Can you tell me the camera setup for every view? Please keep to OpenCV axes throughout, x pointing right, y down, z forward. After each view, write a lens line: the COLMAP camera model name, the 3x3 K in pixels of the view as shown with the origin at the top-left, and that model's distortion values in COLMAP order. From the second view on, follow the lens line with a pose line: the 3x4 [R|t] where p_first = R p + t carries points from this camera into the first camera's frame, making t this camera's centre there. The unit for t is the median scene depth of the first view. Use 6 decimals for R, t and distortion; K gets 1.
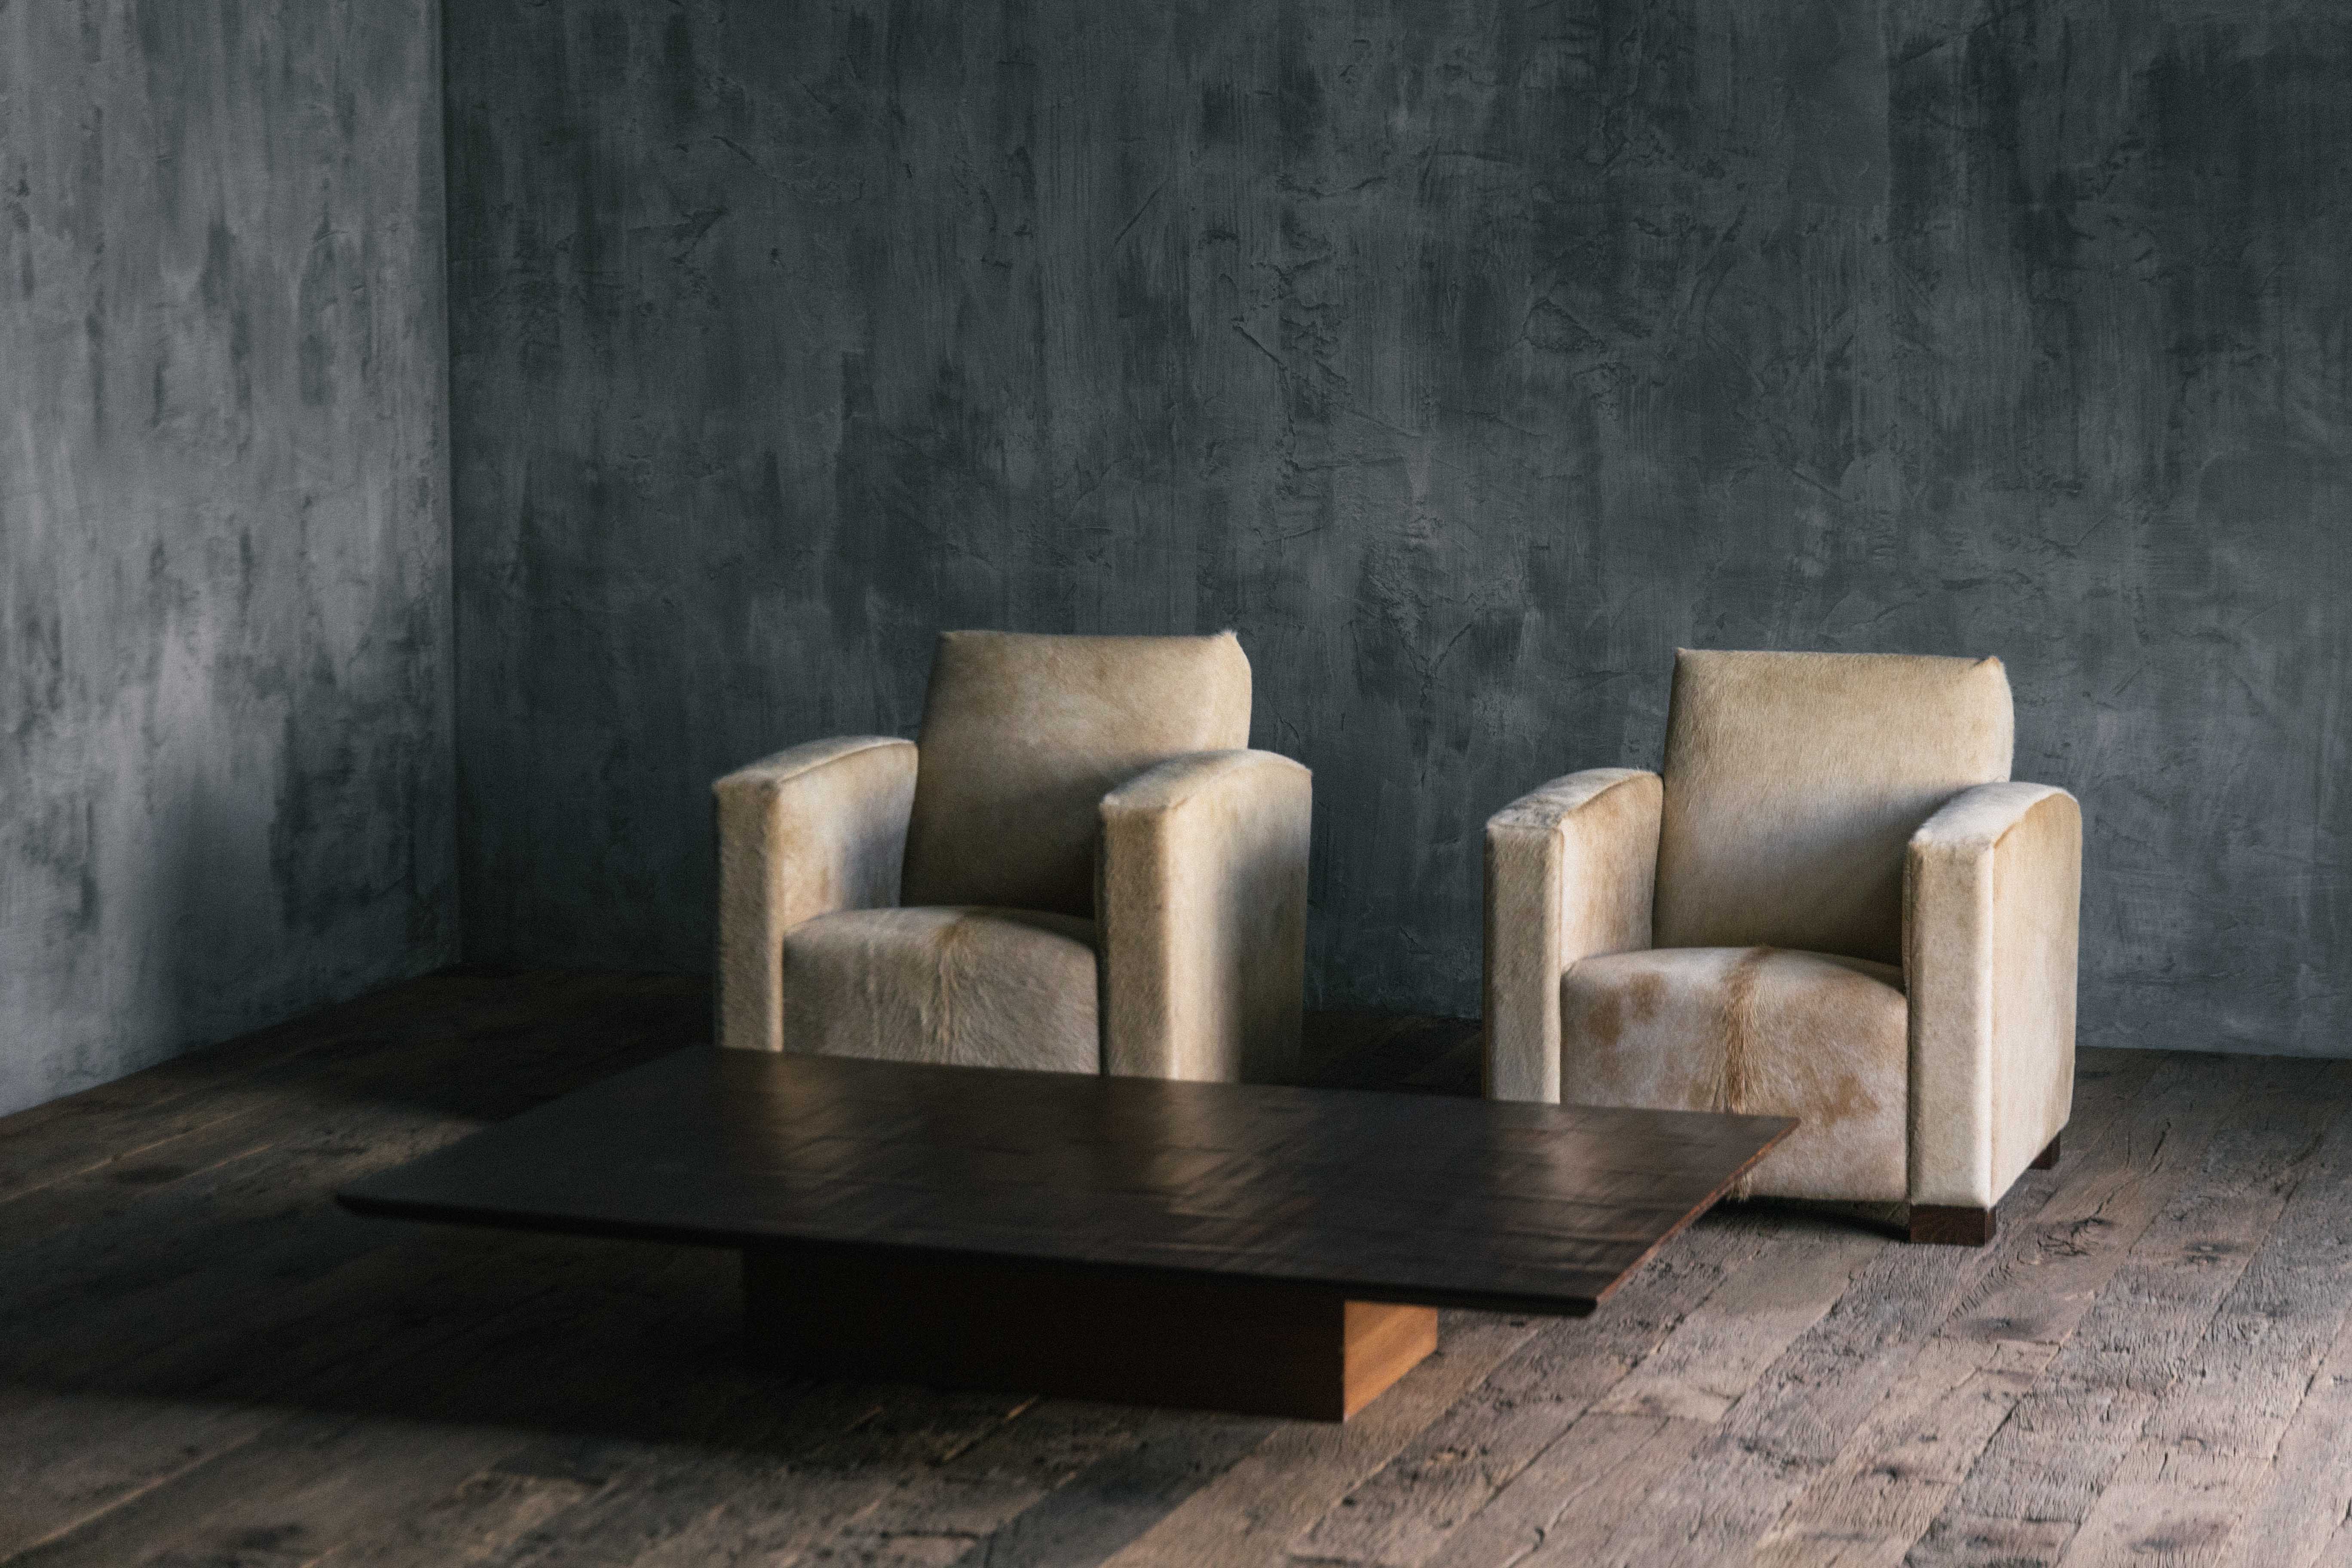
lens RADIAL K [[5262.9, 0, 1264.3], [0, 5262.9, 766.2], [0, 0, 1]] dist [0.048311, 0.000000]
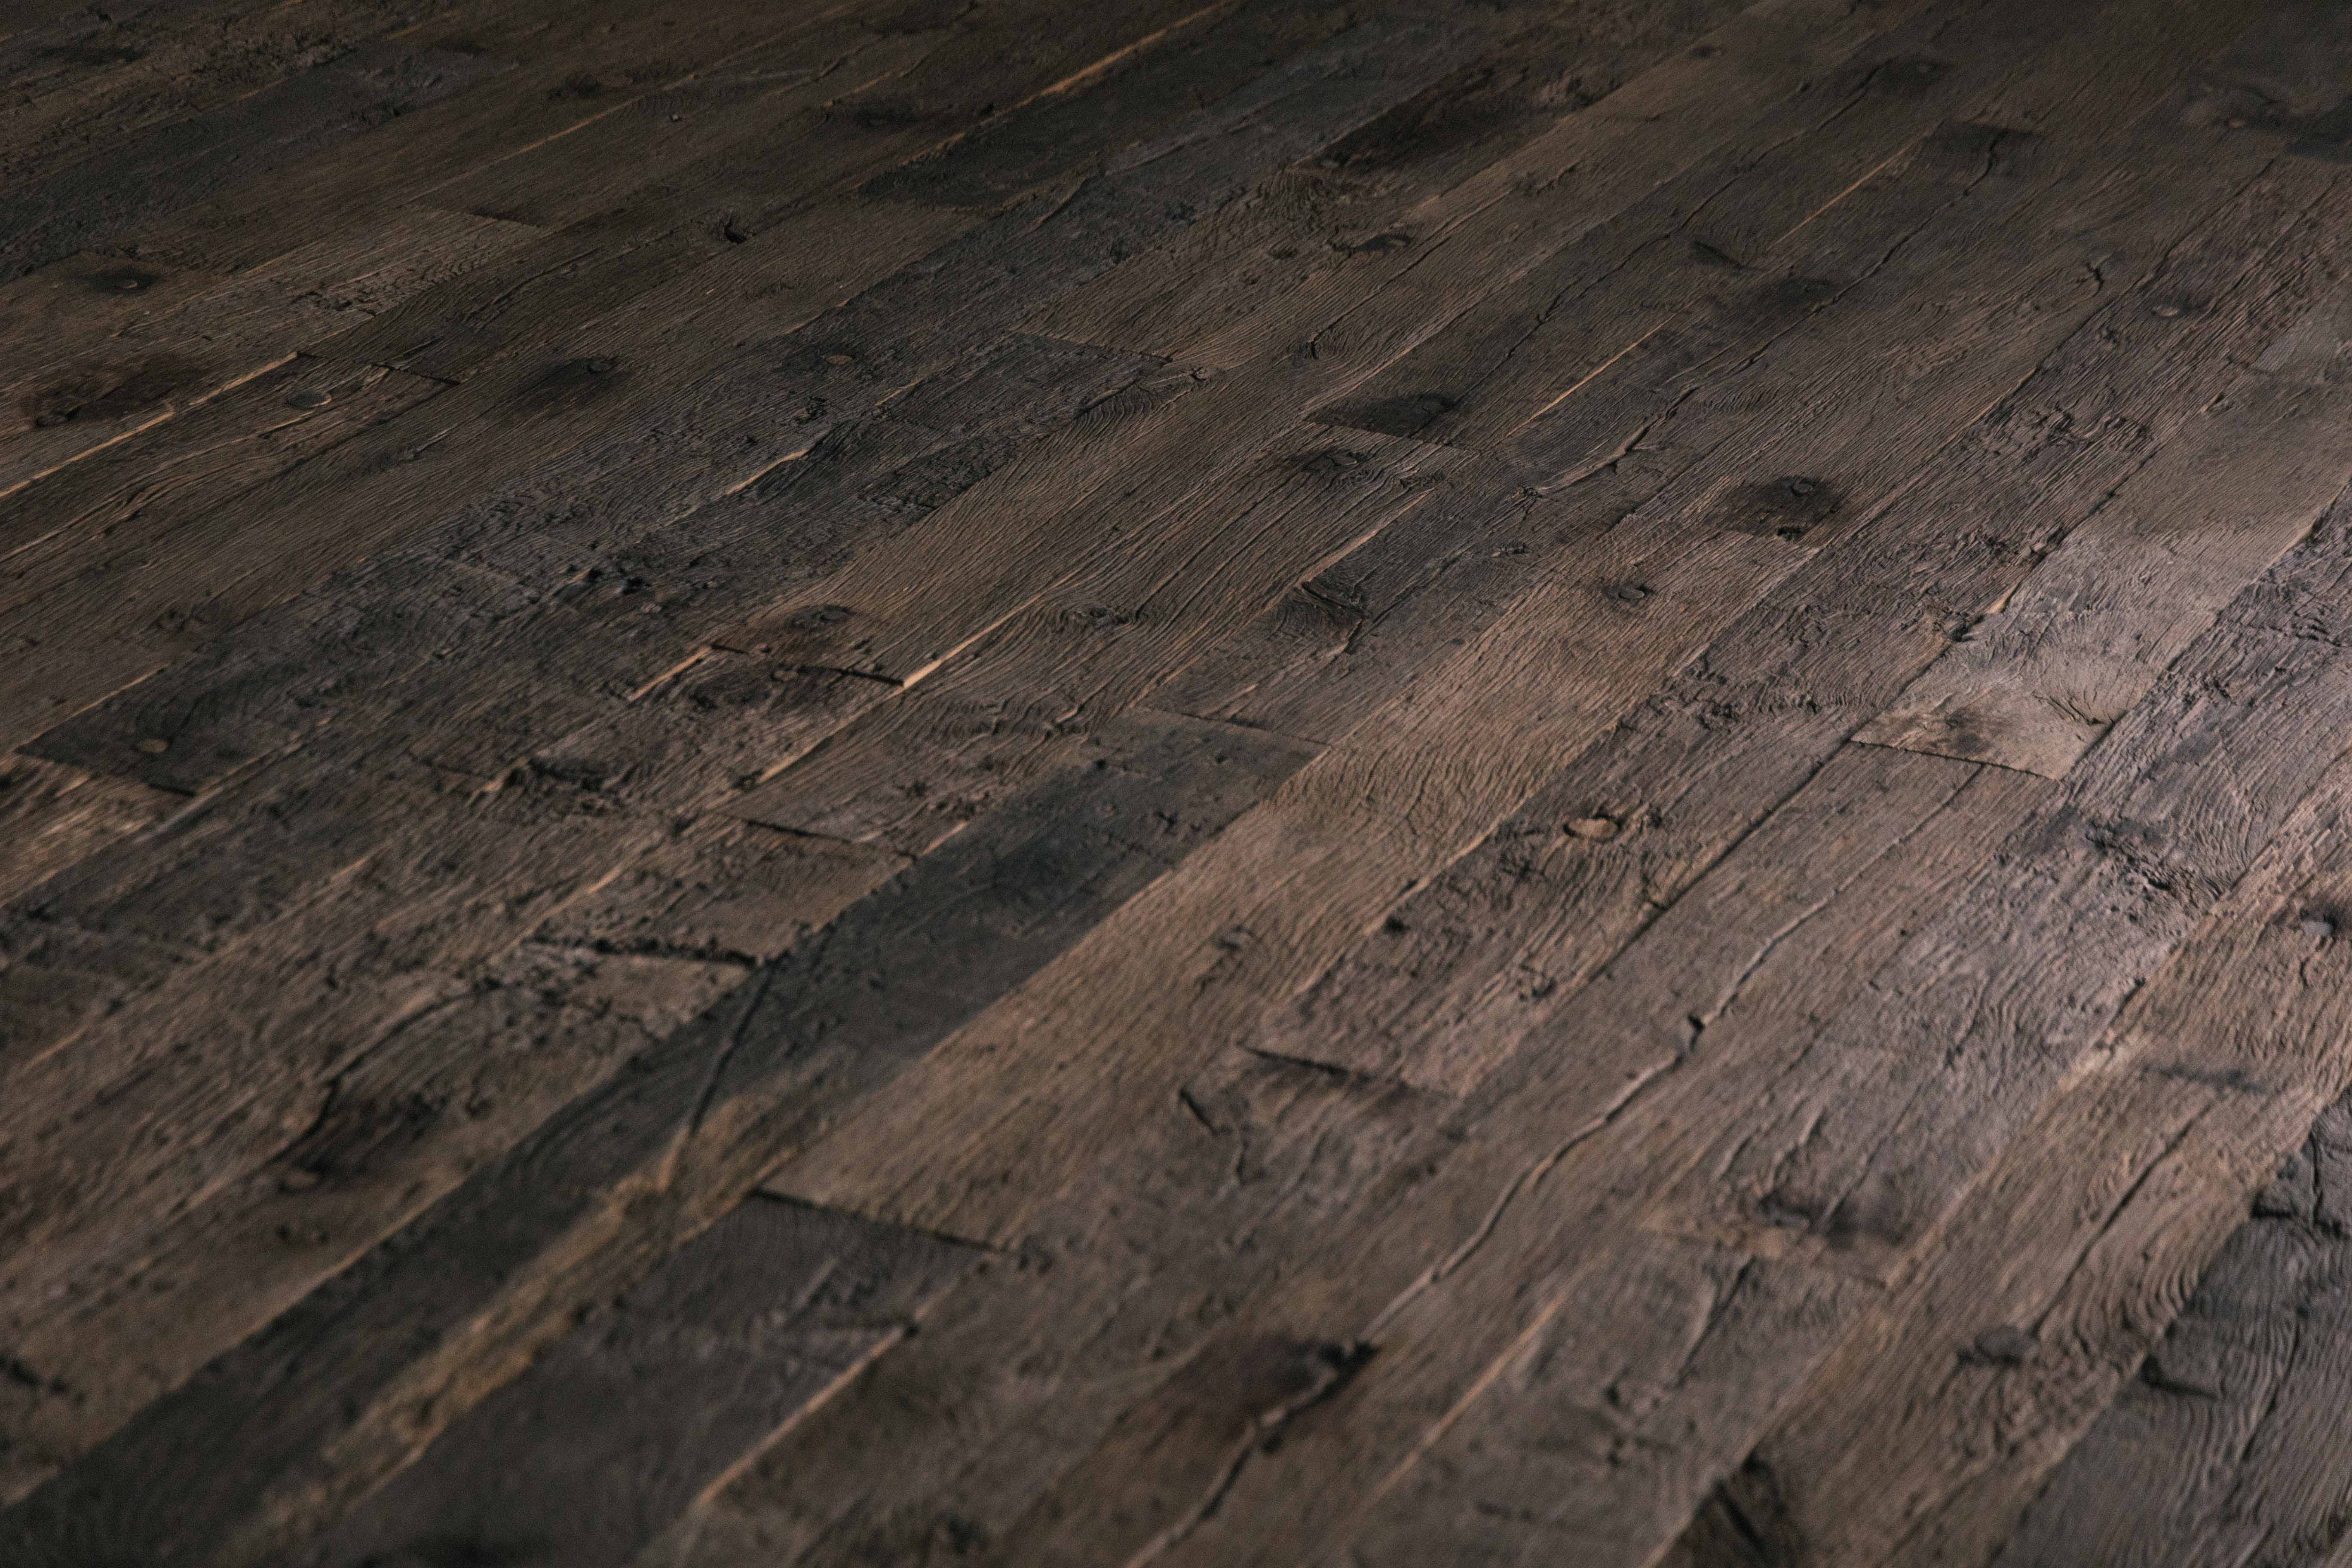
lens RADIAL K [[6231.1, 0, 1259.5], [0, 6231.1, 492.6], [0, 0, 1]] dist [0.063220, 0.000000]
pose [[0.992400, 0.065354, -0.104269, 0.048632], [-0.043085, 0.978218, 0.203060, -0.034735], [0.115268, -0.197024, 0.973599, 0.219379]]
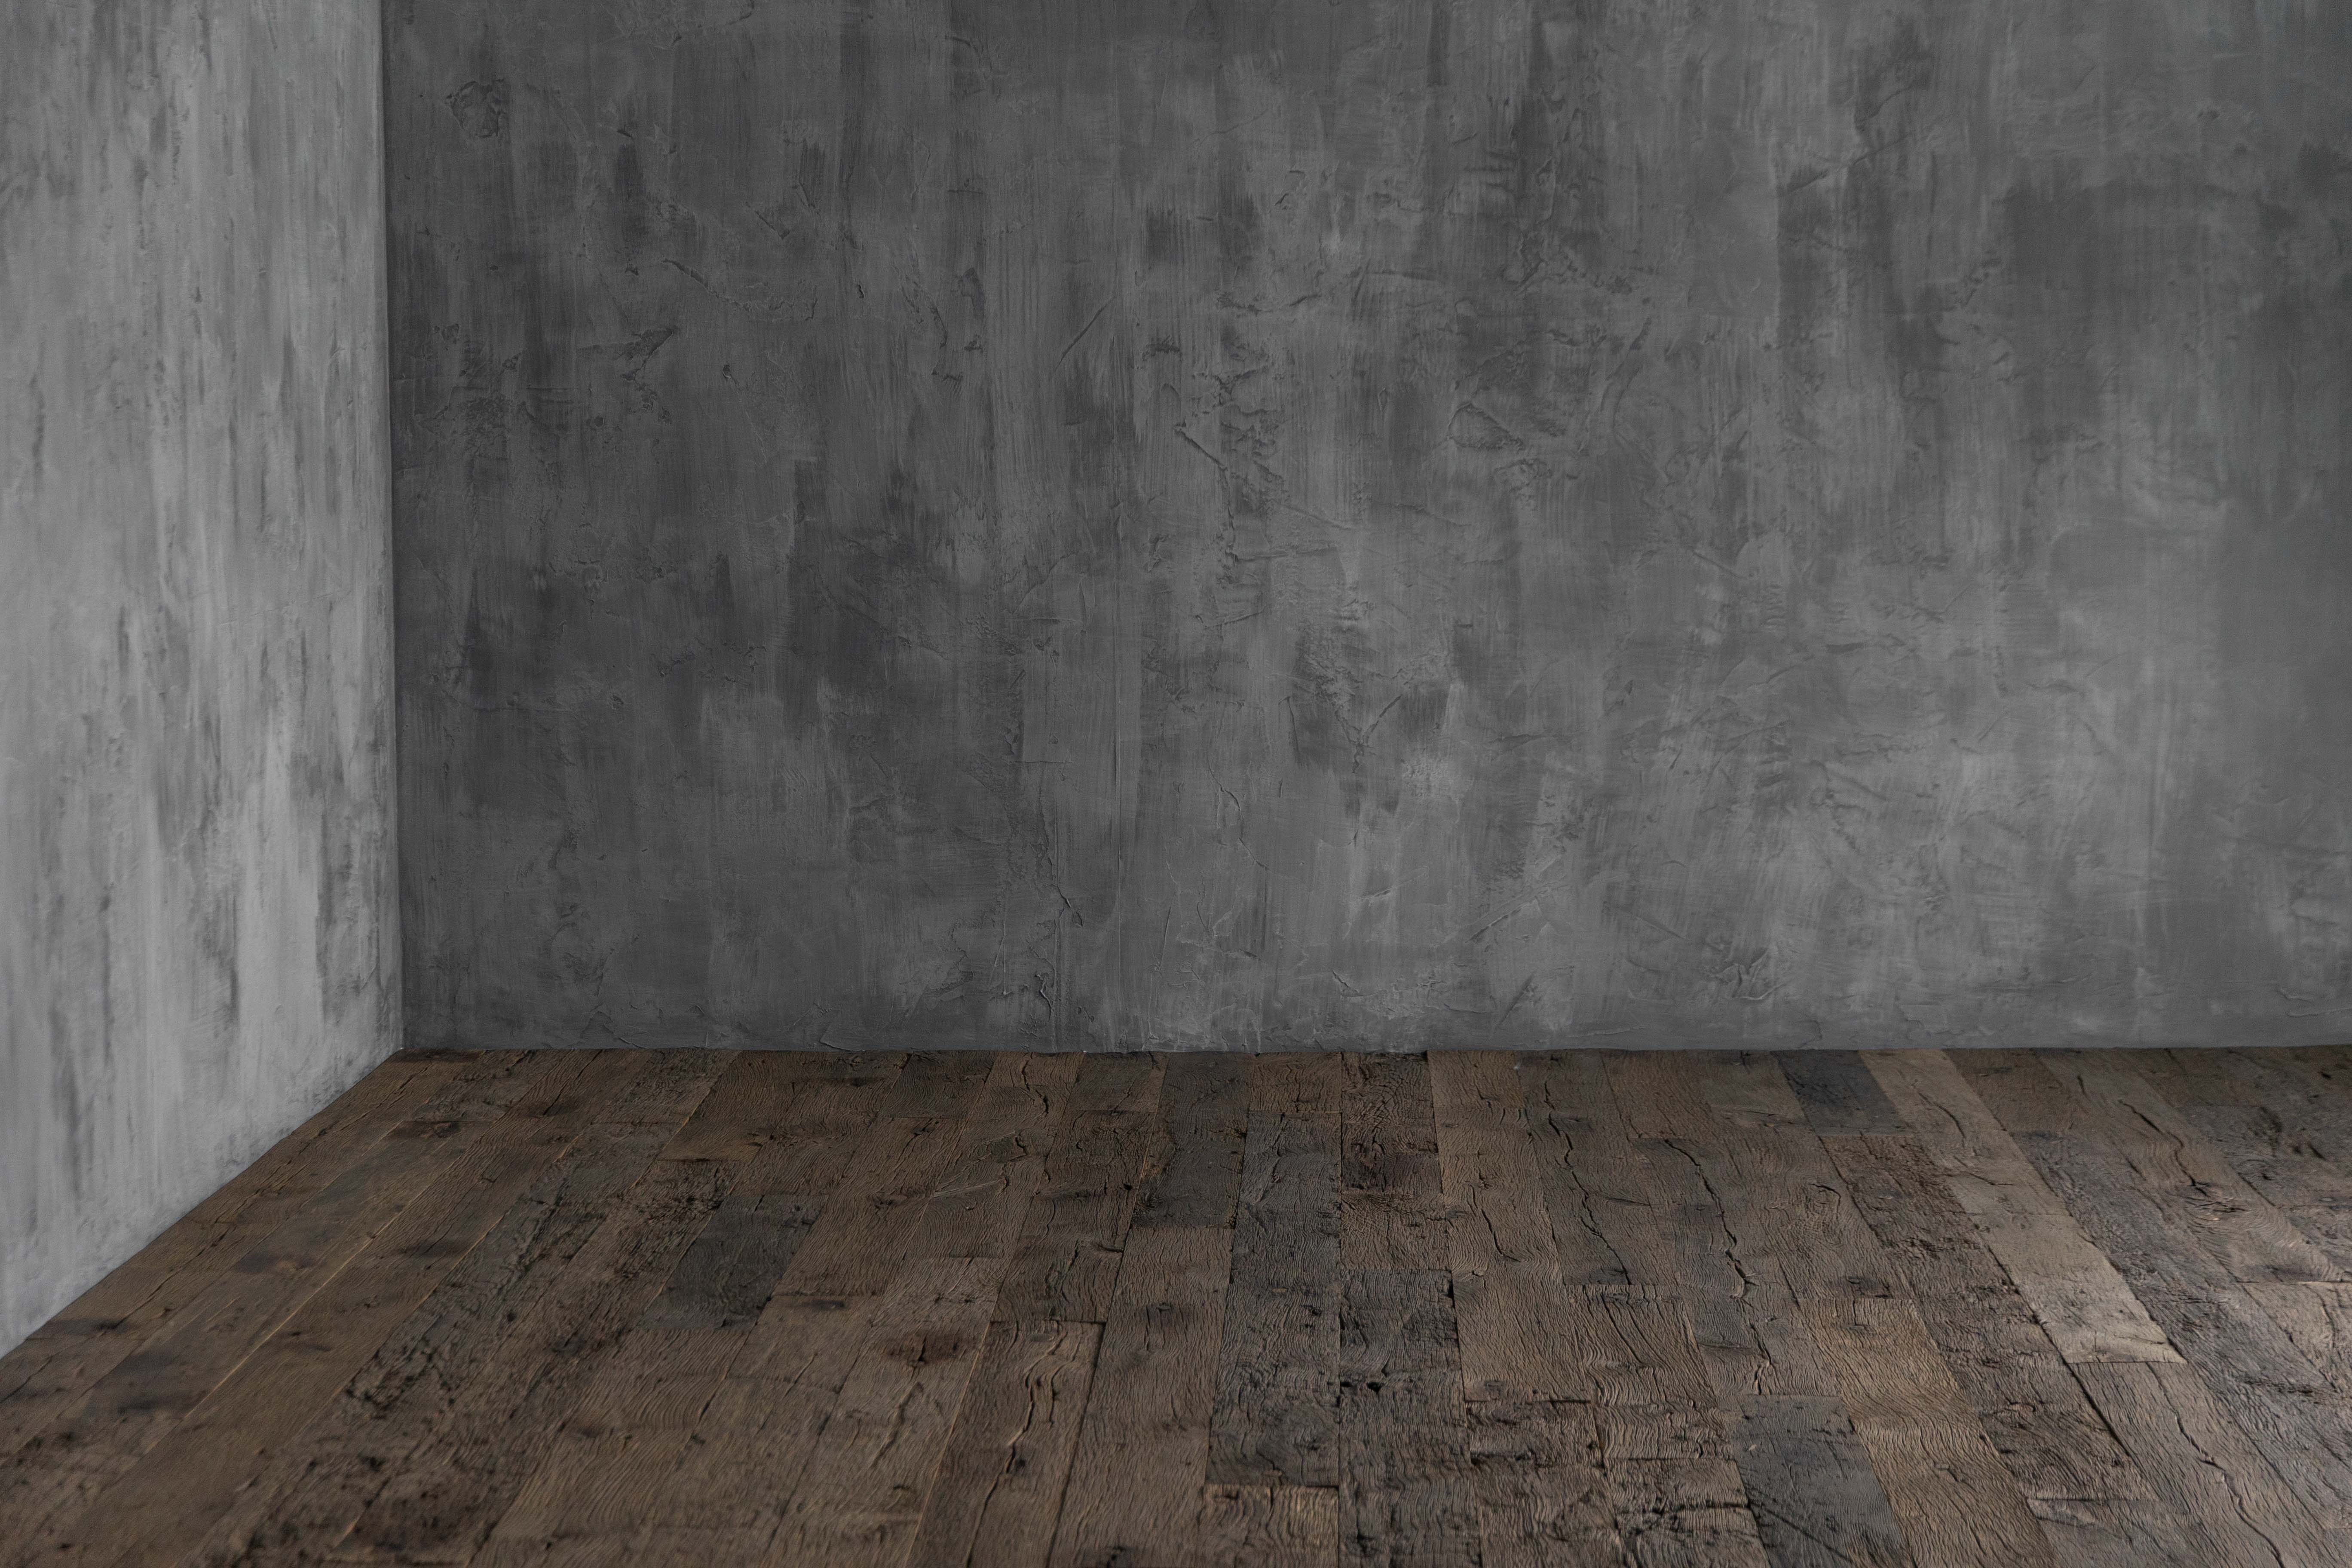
lens RADIAL K [[4557.9, 0, 1248.0], [0, 4557.9, 792.2], [0, 0, 1]] dist [0.035897, 0.000000]
pose [[0.956641, -0.031063, 0.289610, -0.276640], [0.037897, 0.999119, -0.018018, 0.009525], [-0.288795, 0.028212, 0.956975, 0.091671]]
